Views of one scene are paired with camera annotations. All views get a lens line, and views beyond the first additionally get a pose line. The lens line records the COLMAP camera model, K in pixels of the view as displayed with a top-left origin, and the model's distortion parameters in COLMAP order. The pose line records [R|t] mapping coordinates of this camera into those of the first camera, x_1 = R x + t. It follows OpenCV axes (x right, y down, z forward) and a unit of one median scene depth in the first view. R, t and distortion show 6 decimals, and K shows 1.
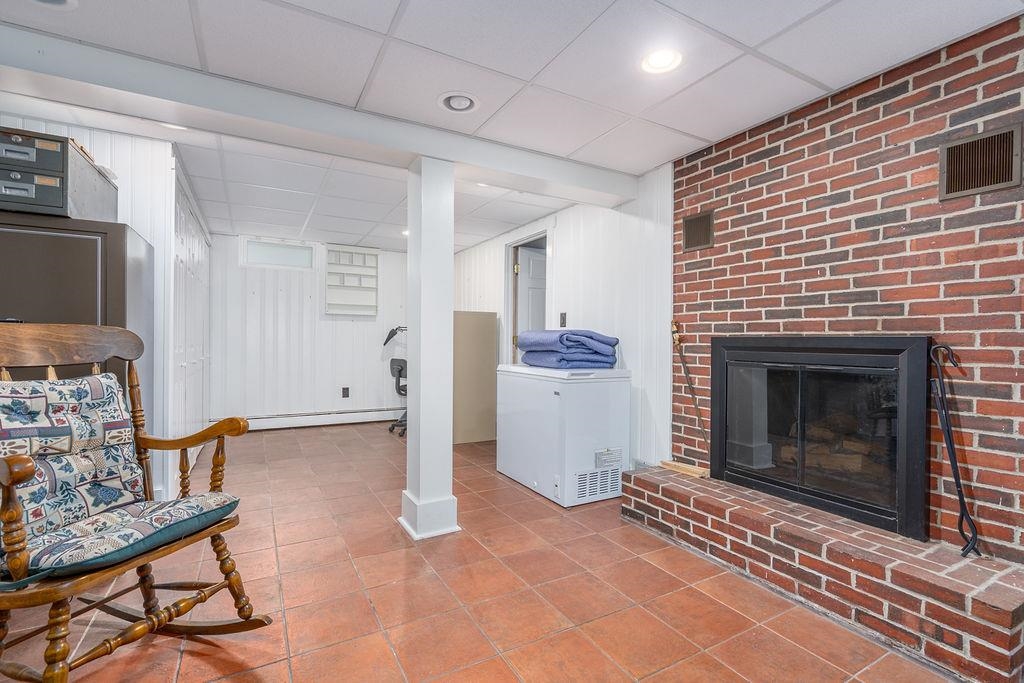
lens RADIAL K [[467.5, 0, 510.4], [0, 467.5, 341.7], [0, 0, 1]] dist [-0.000200, 0.001572]
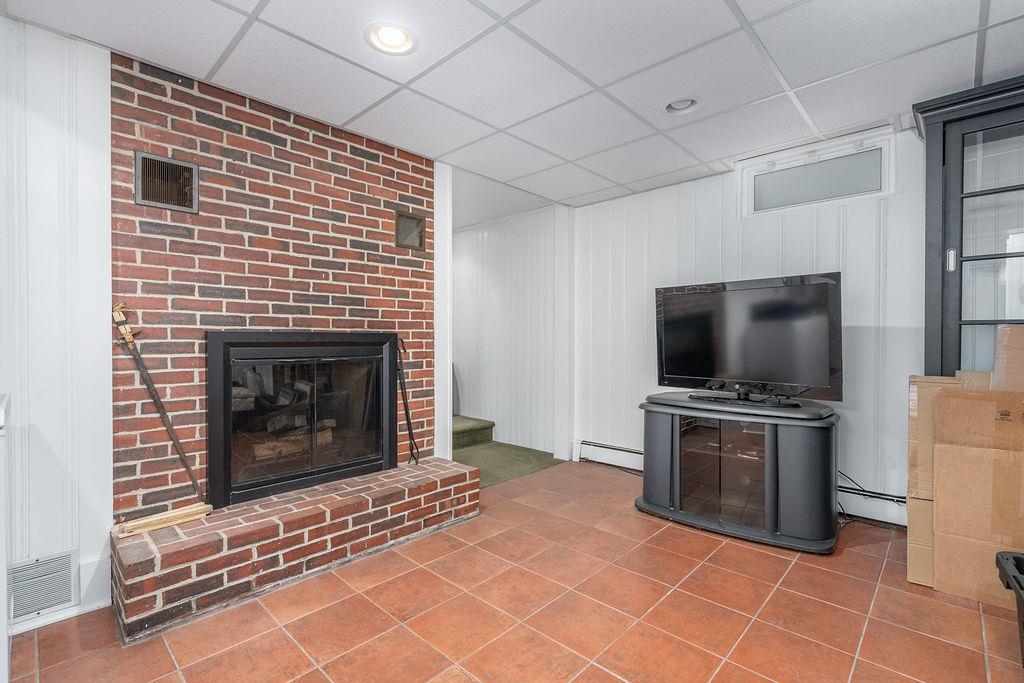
lens RADIAL K [[467.5, 0, 510.4], [0, 467.5, 341.7], [0, 0, 1]] dist [-0.000200, 0.001572]
pose [[-0.297609, -0.014331, 0.954580, -0.512325], [-0.001130, 0.999892, 0.014659, -0.004894], [-0.954687, 0.003284, -0.297593, 0.827727]]
